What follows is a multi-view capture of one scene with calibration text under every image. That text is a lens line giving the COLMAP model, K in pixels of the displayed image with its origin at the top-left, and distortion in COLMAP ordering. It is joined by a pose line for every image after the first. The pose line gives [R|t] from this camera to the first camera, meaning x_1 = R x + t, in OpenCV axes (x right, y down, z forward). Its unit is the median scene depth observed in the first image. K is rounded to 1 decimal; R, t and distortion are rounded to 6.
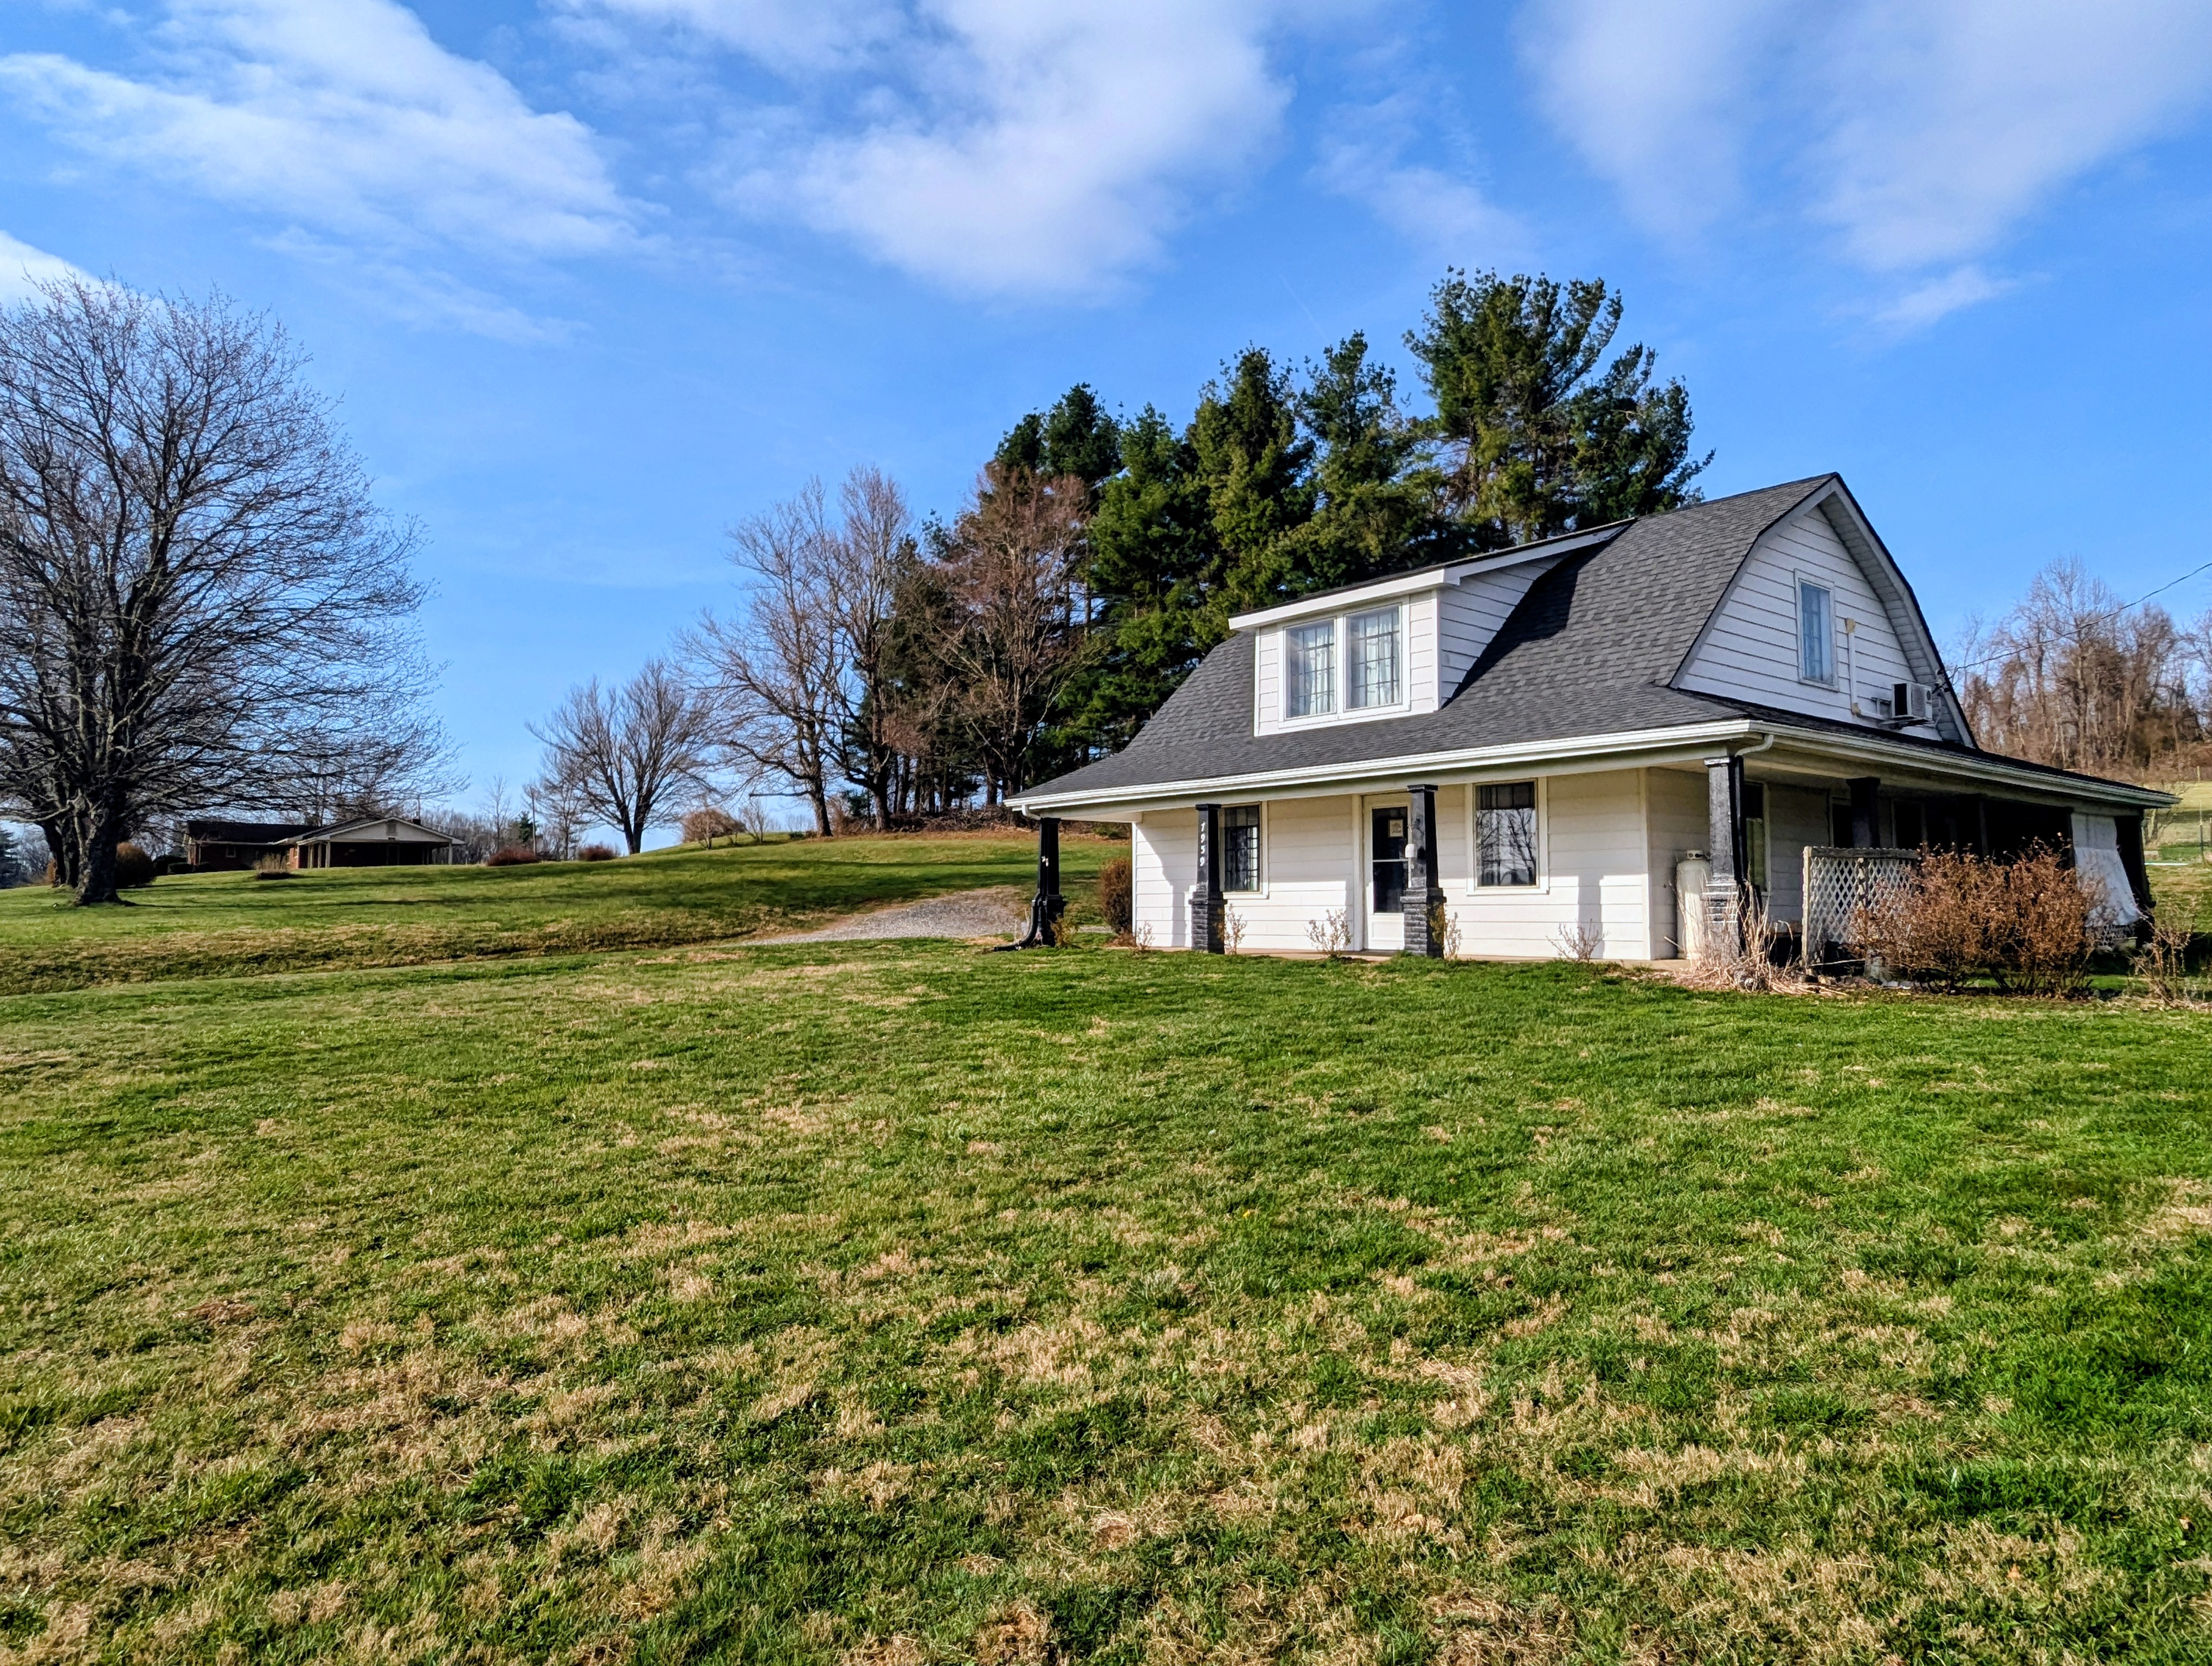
lens RADIAL K [[1355.9, 0, 1106.0], [0, 1355.9, 833.0], [0, 0, 1]] dist [0.001502, 0.000162]
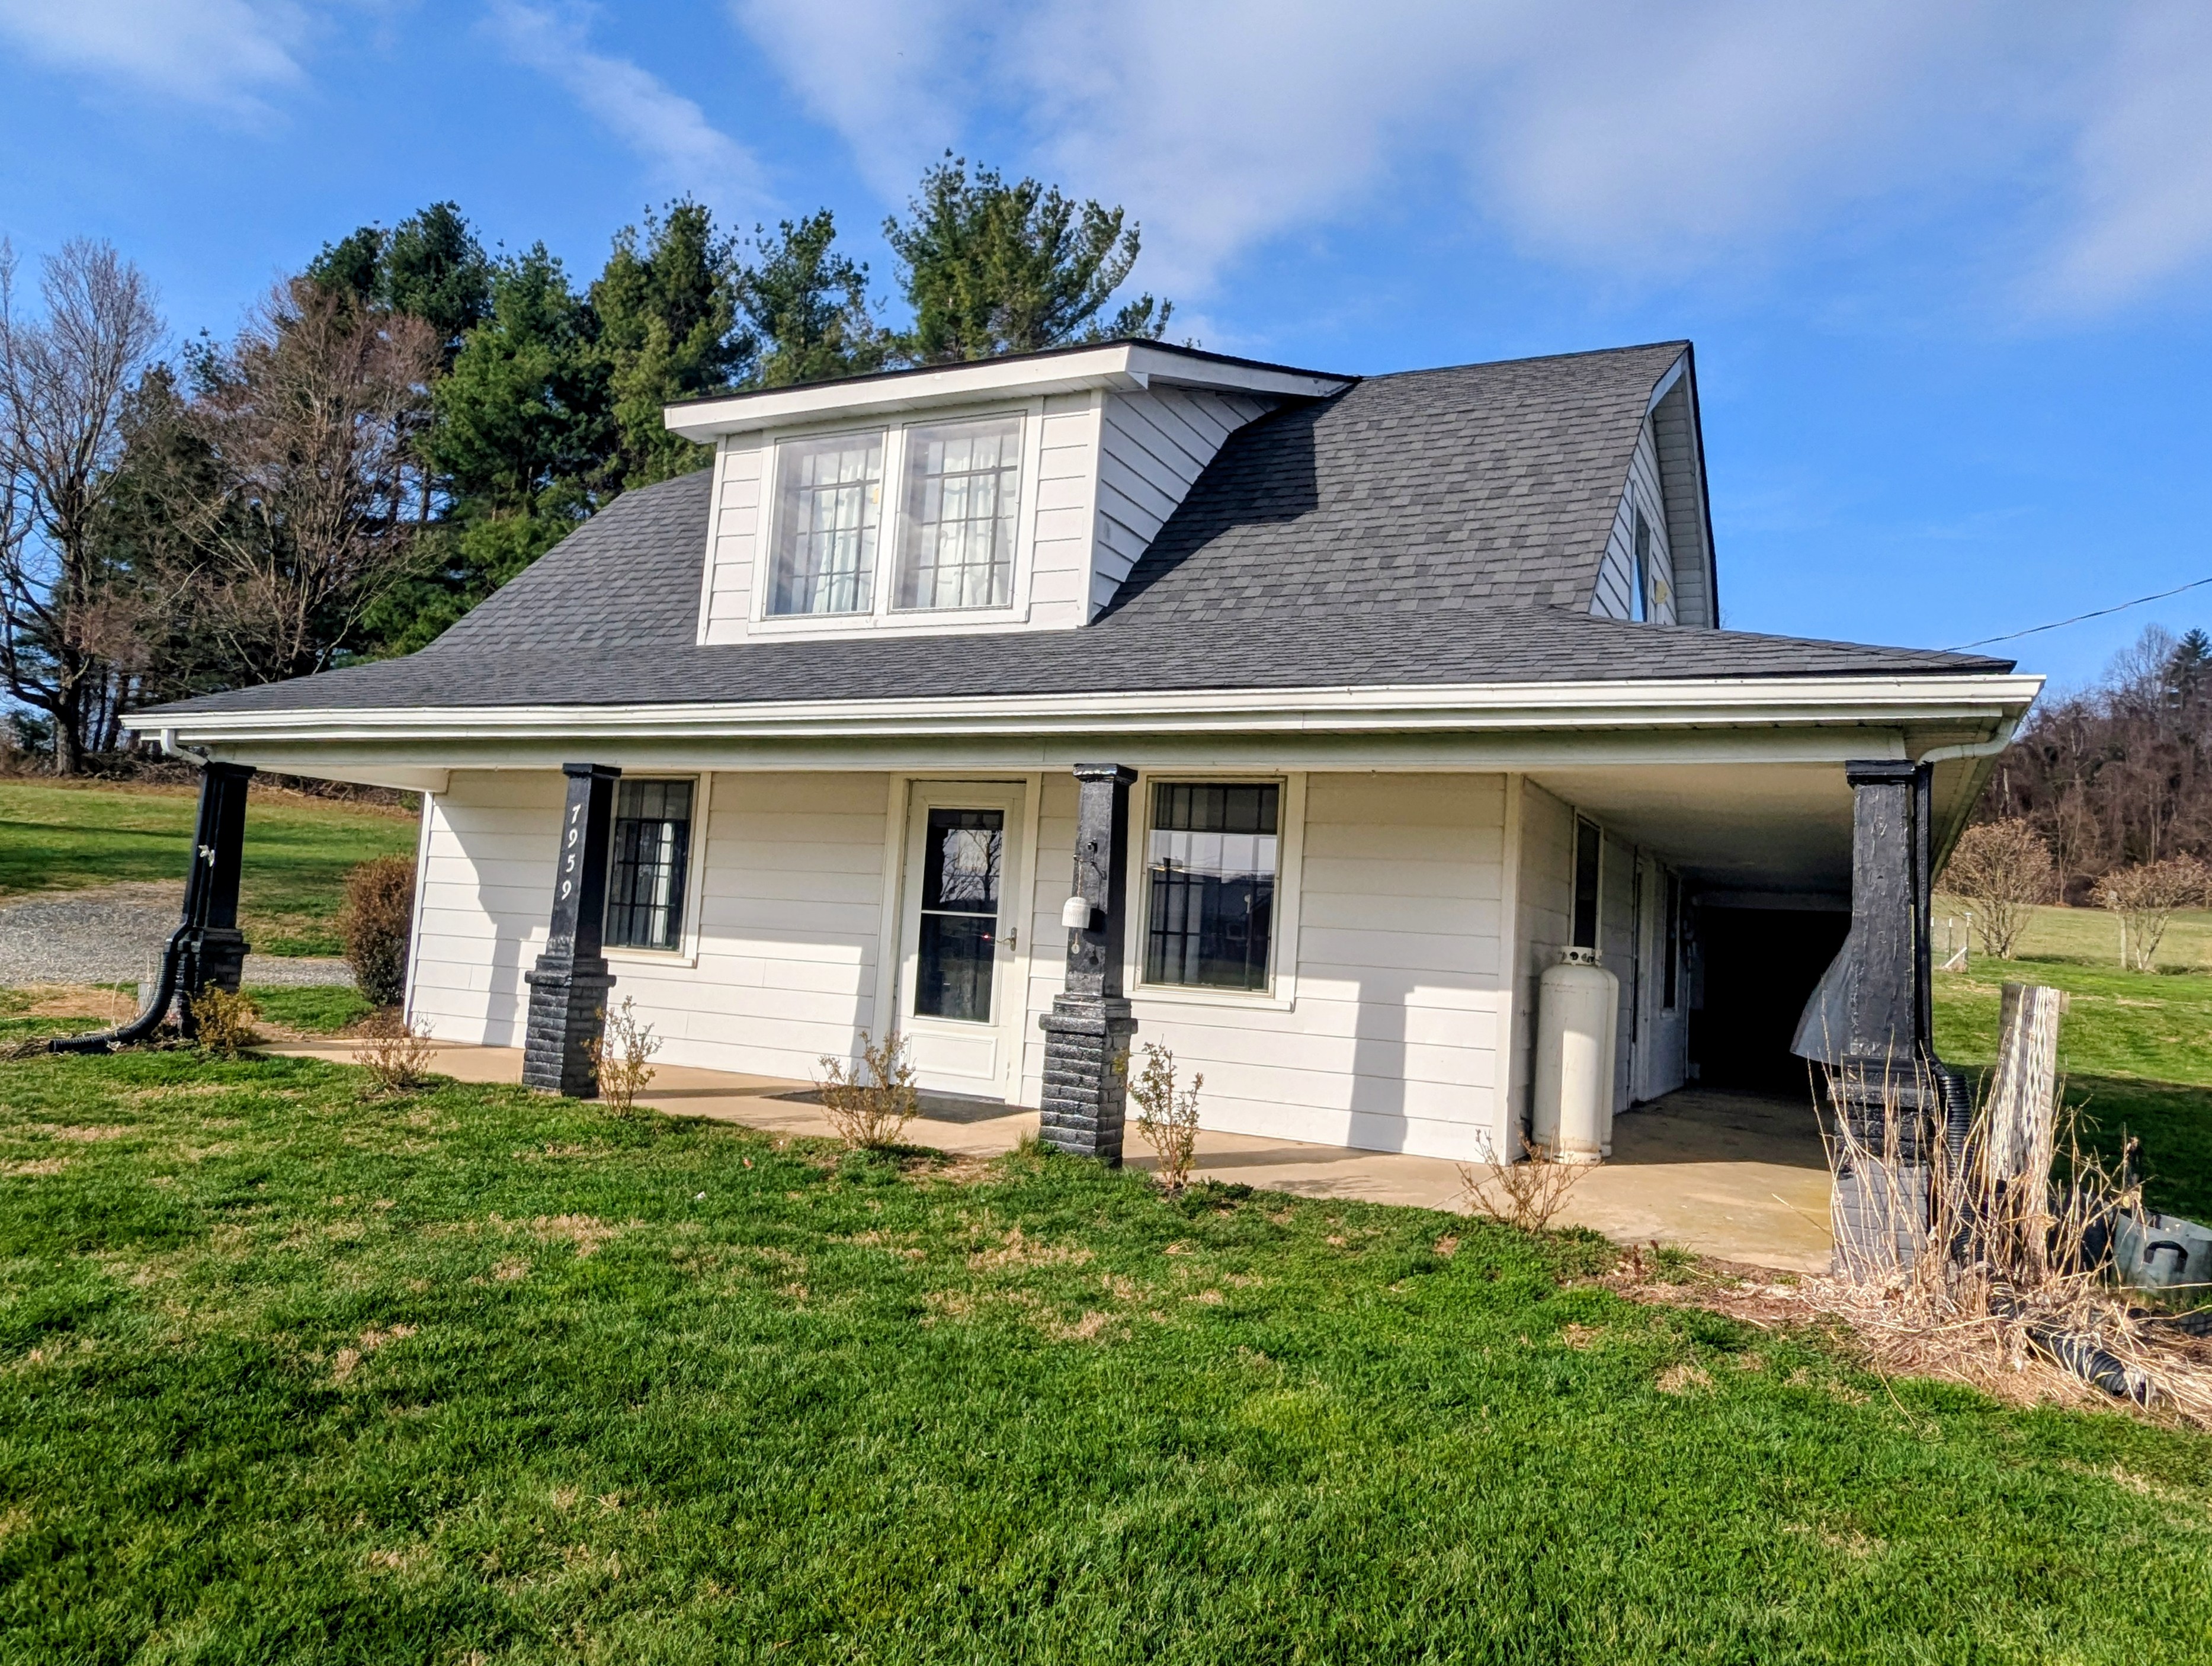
lens RADIAL K [[1540.8, 0, 1077.4], [0, 1540.8, 778.2], [0, 0, 1]] dist [0.006651, 0.001955]
pose [[0.917890, 0.099232, 0.384228, 0.006877], [-0.084575, 0.994903, -0.054903, -0.000546], [-0.387718, 0.017899, 0.921604, 0.121652]]
